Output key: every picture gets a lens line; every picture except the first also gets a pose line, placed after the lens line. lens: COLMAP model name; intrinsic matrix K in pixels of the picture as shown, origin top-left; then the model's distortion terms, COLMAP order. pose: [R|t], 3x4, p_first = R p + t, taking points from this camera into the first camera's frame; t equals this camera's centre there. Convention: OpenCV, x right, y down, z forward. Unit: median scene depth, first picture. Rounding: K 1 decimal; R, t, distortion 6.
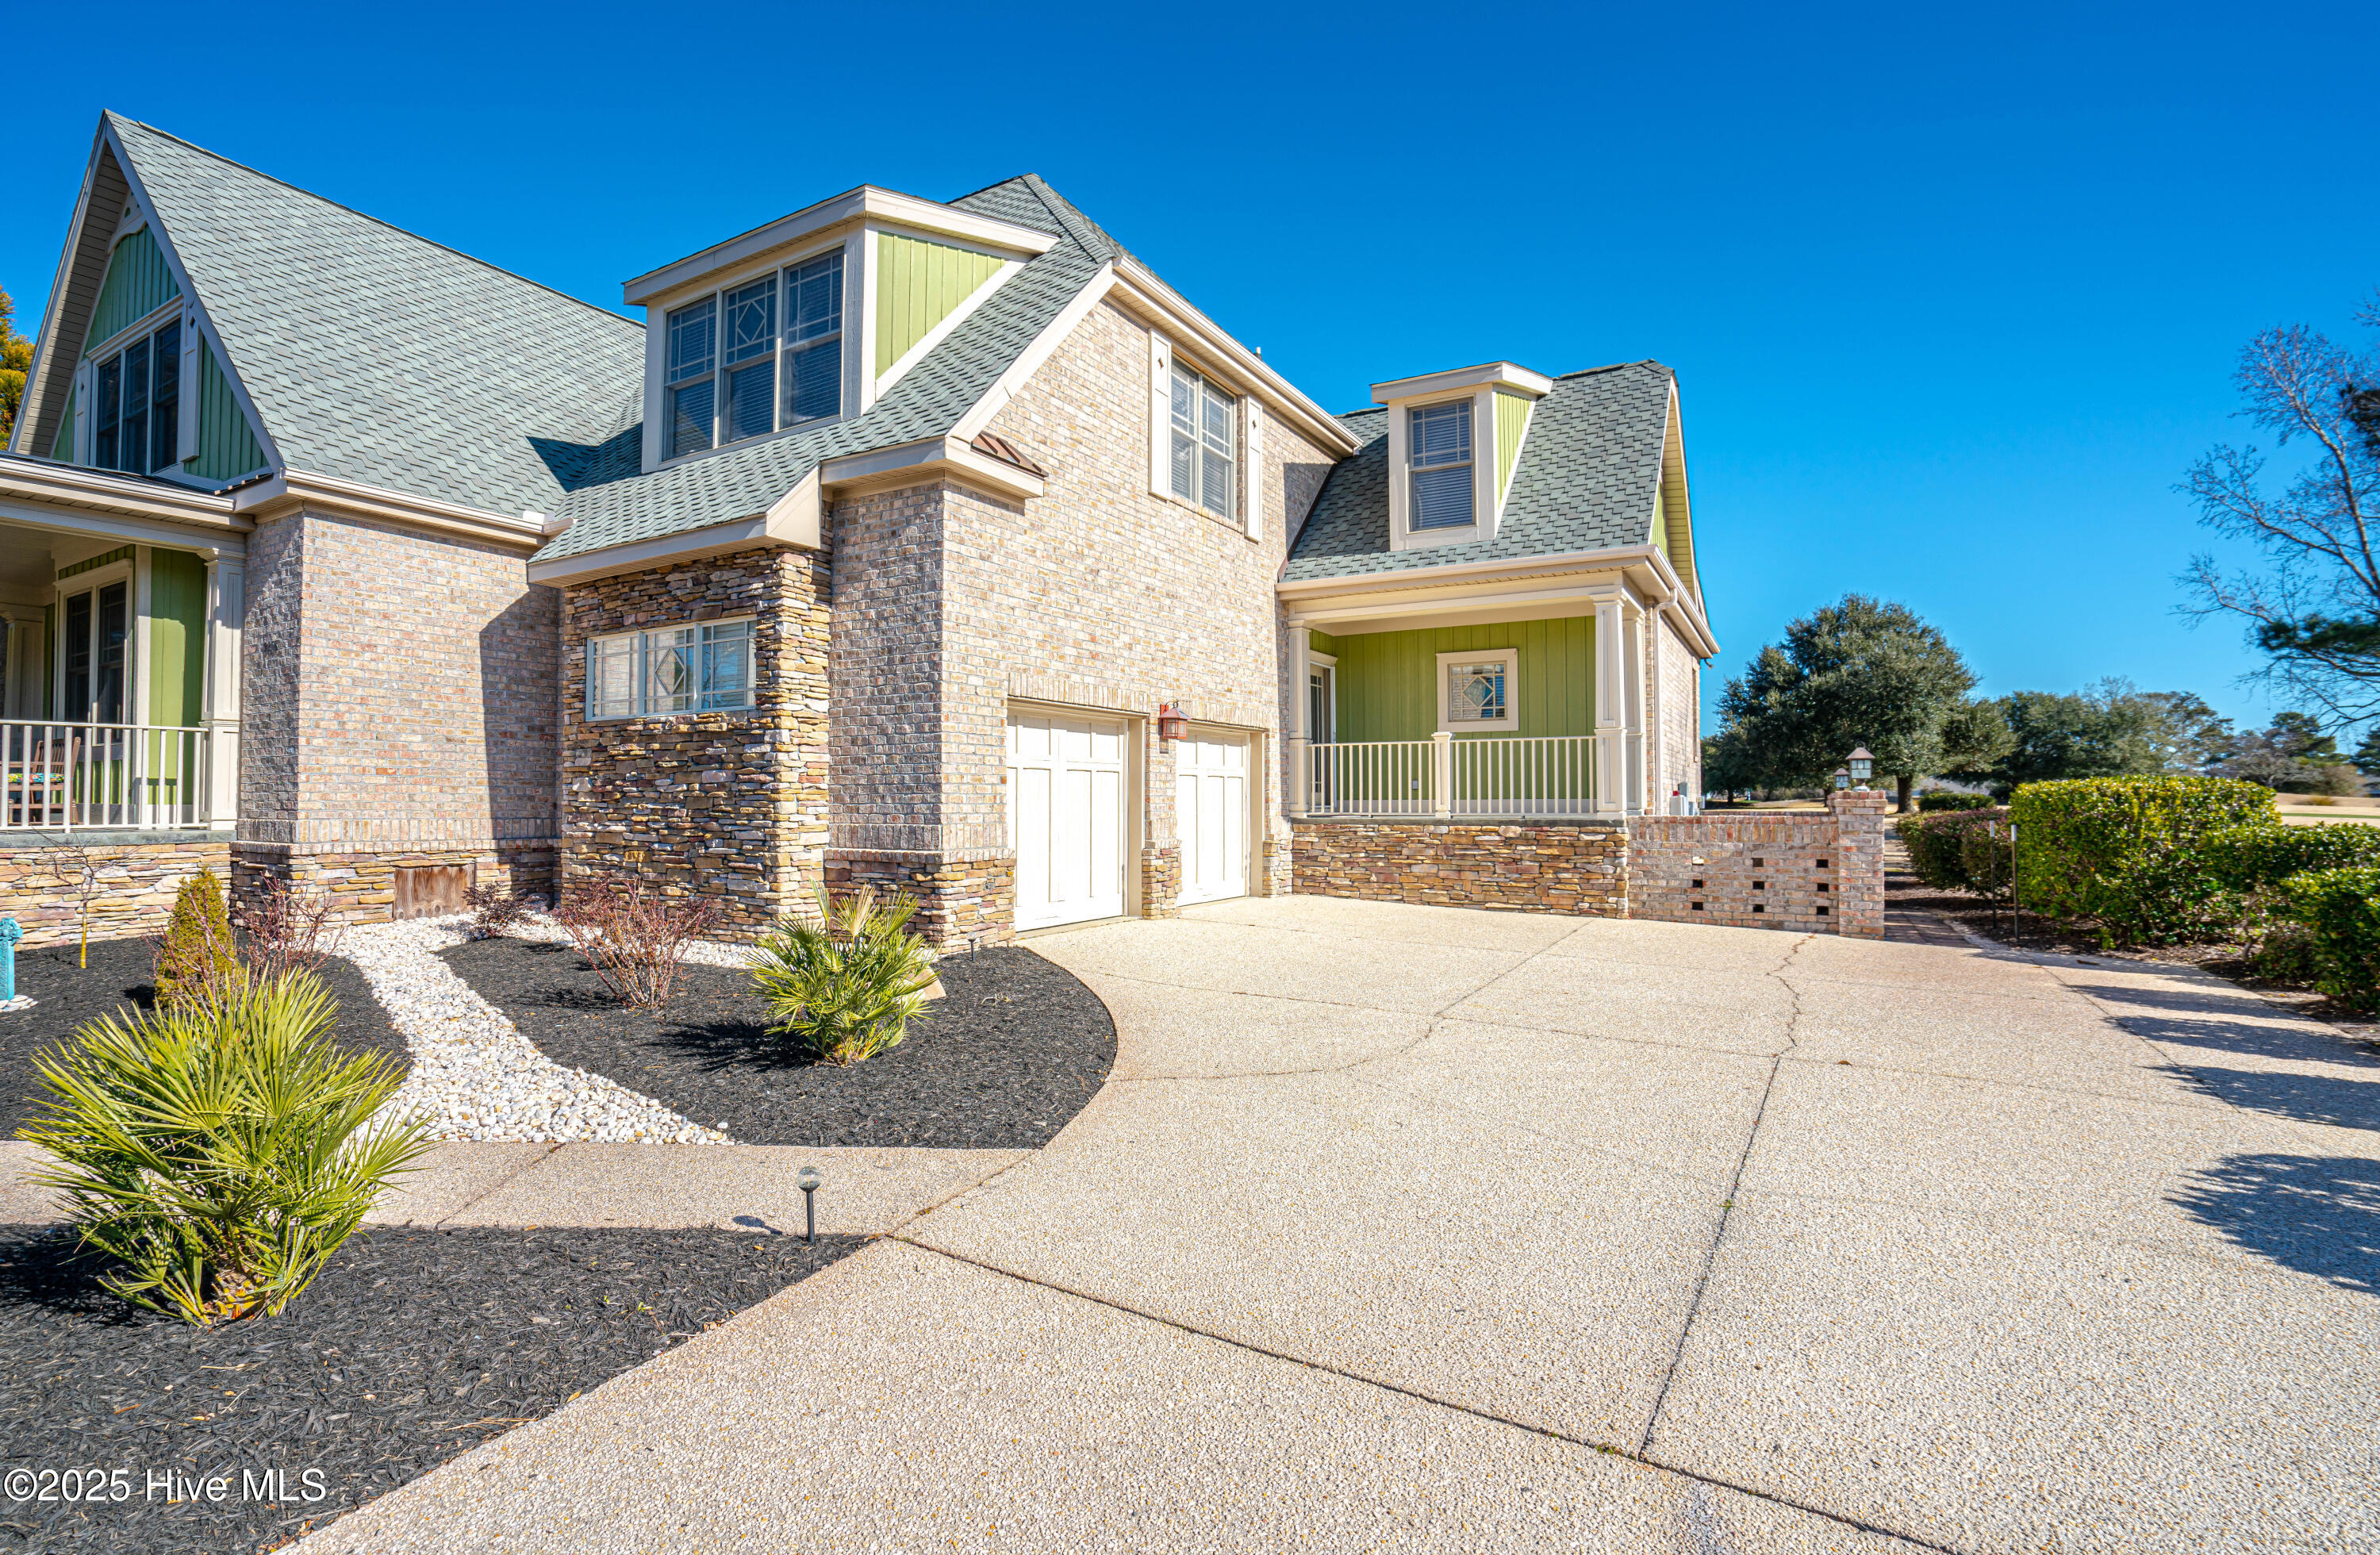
lens RADIAL K [[1062.3, 0, 1190.0], [0, 1062.3, 777.5], [0, 0, 1]] dist [-0.042944, 0.016564]
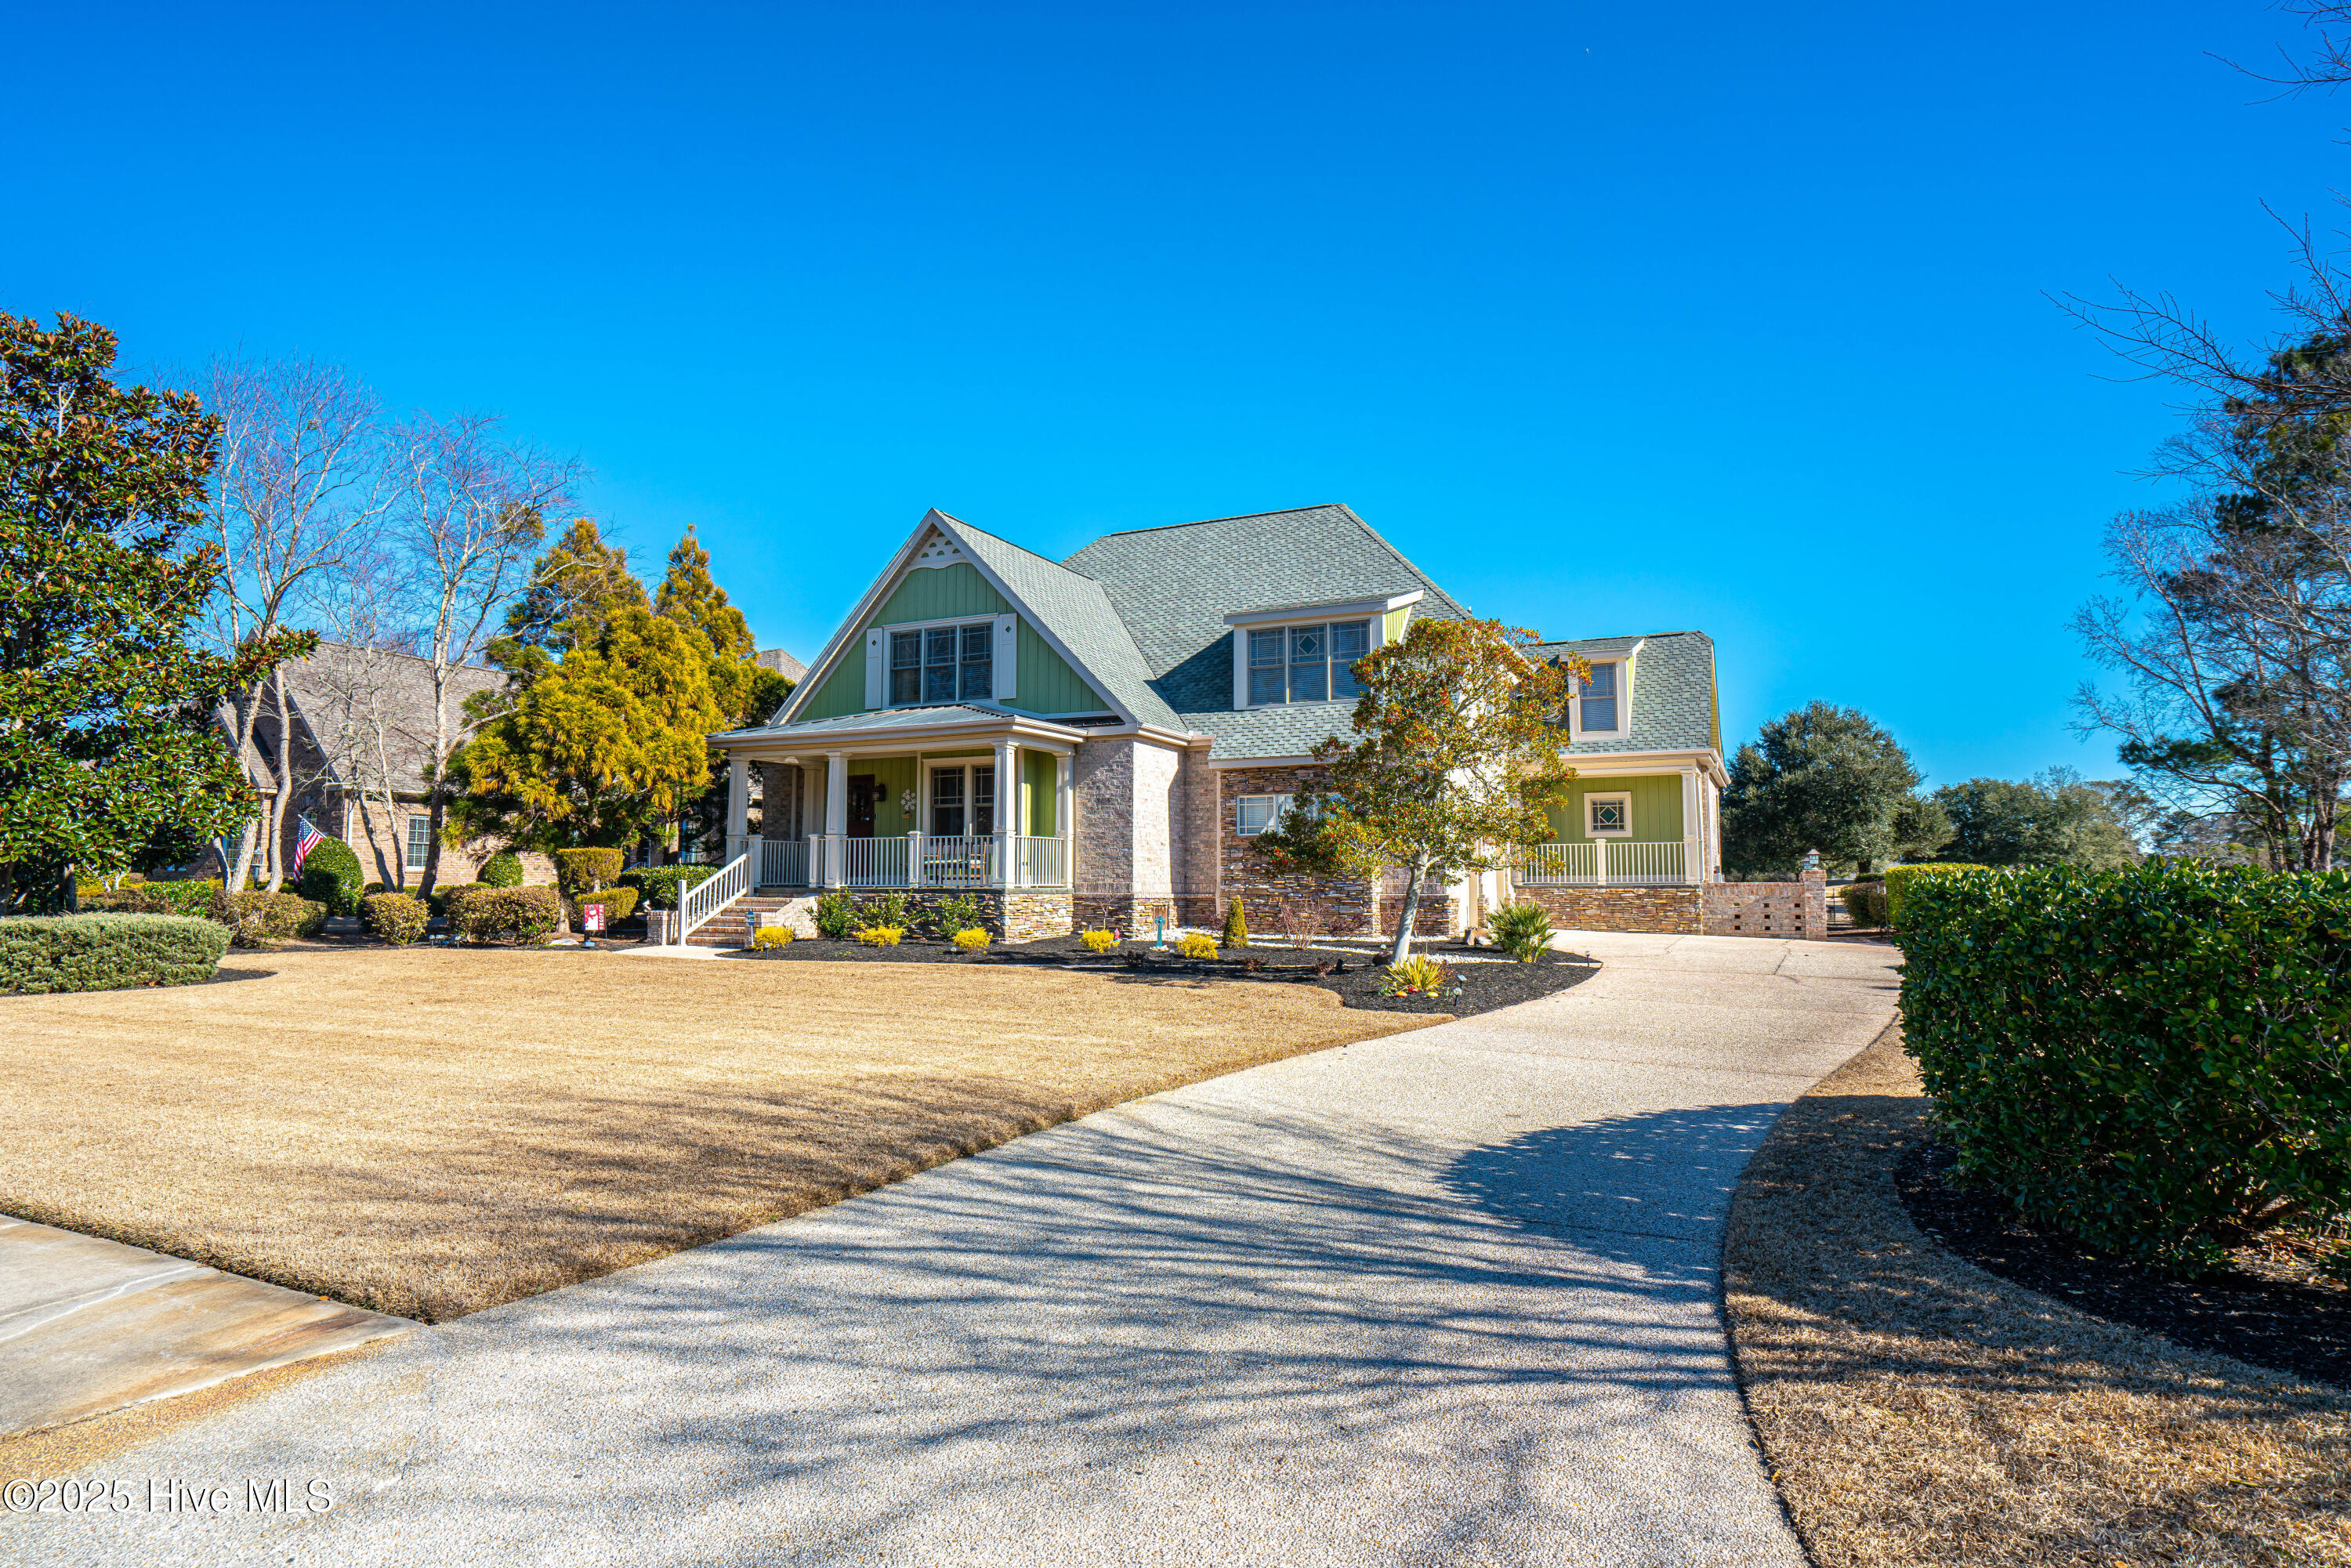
lens RADIAL K [[1298.4, 0, 1175.5], [0, 1298.4, 784.0], [0, 0, 1]] dist [-0.002326, 0.000642]
pose [[0.995056, 0.008069, 0.098984, -0.291948], [-0.002321, 0.998311, -0.058046, -0.001855], [-0.099285, 0.057529, 0.993395, -0.480260]]
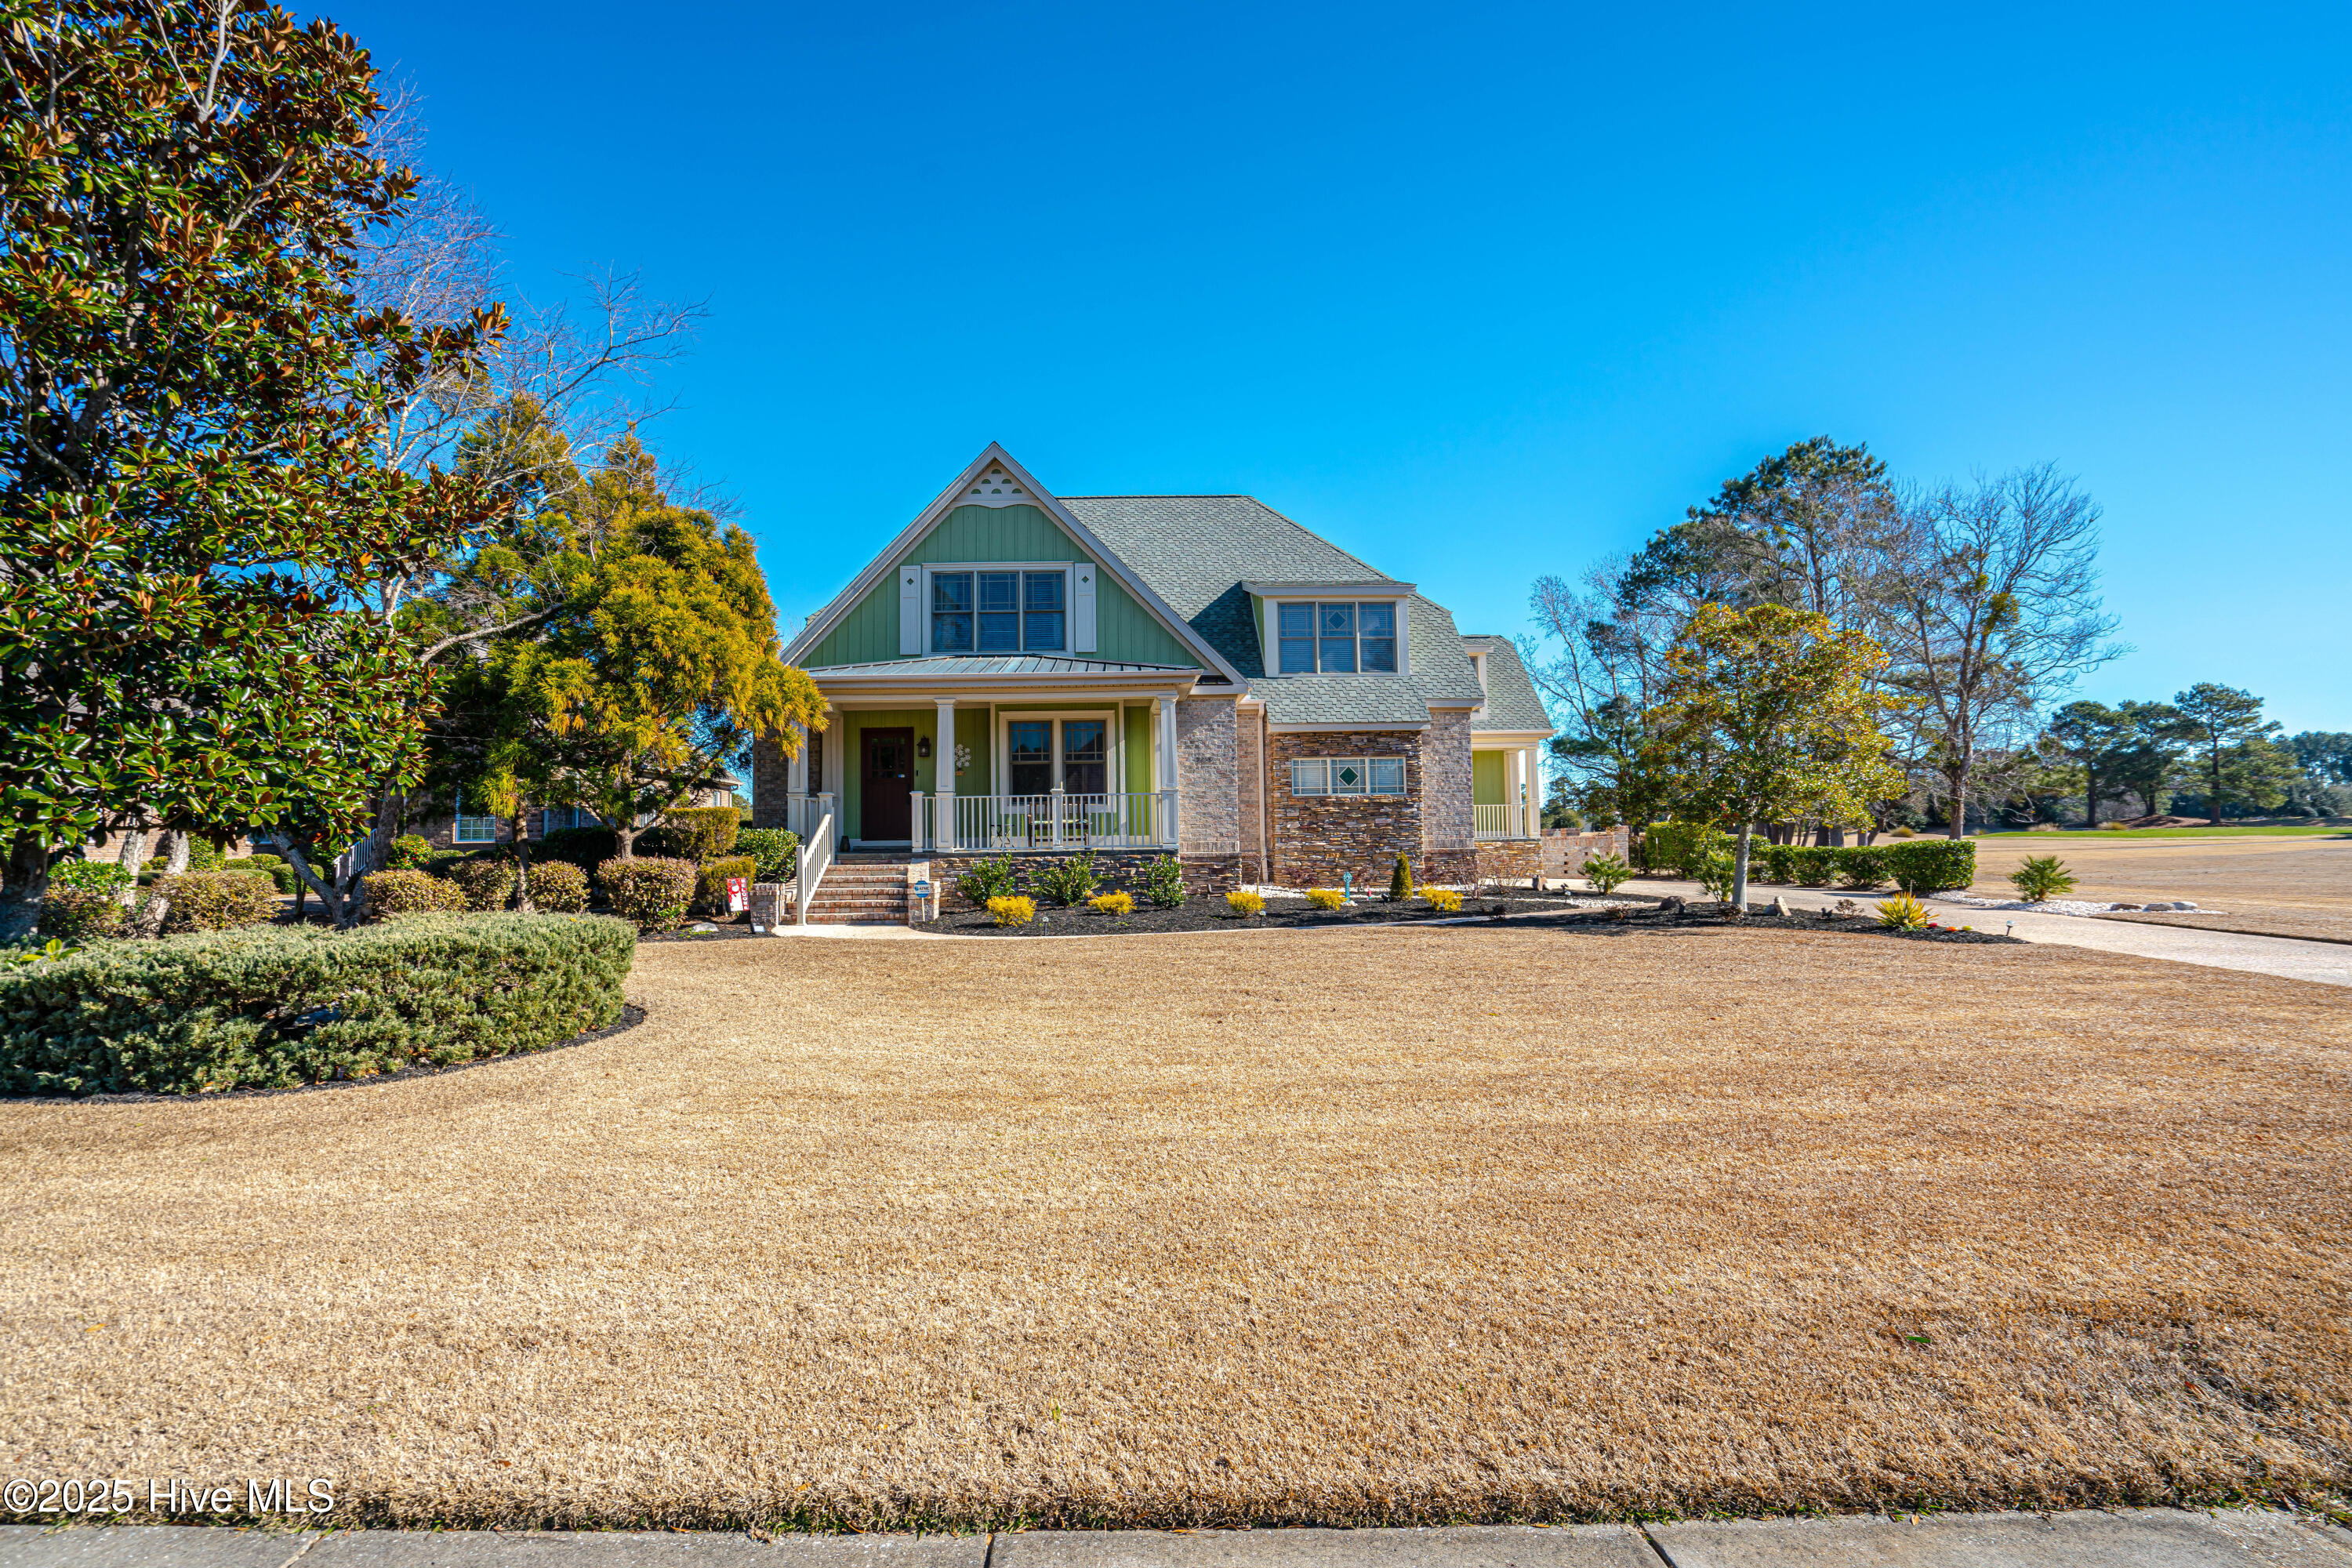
lens RADIAL K [[1081.4, 0, 1176.0], [0, 1081.4, 784.0], [0, 0, 1]] dist [-0.002074, -0.000082]
pose [[0.846879, 0.014937, 0.531575, -0.610561], [0.001913, 0.999513, -0.031135, -0.002547], [-0.531782, 0.027384, 0.846439, -0.245654]]
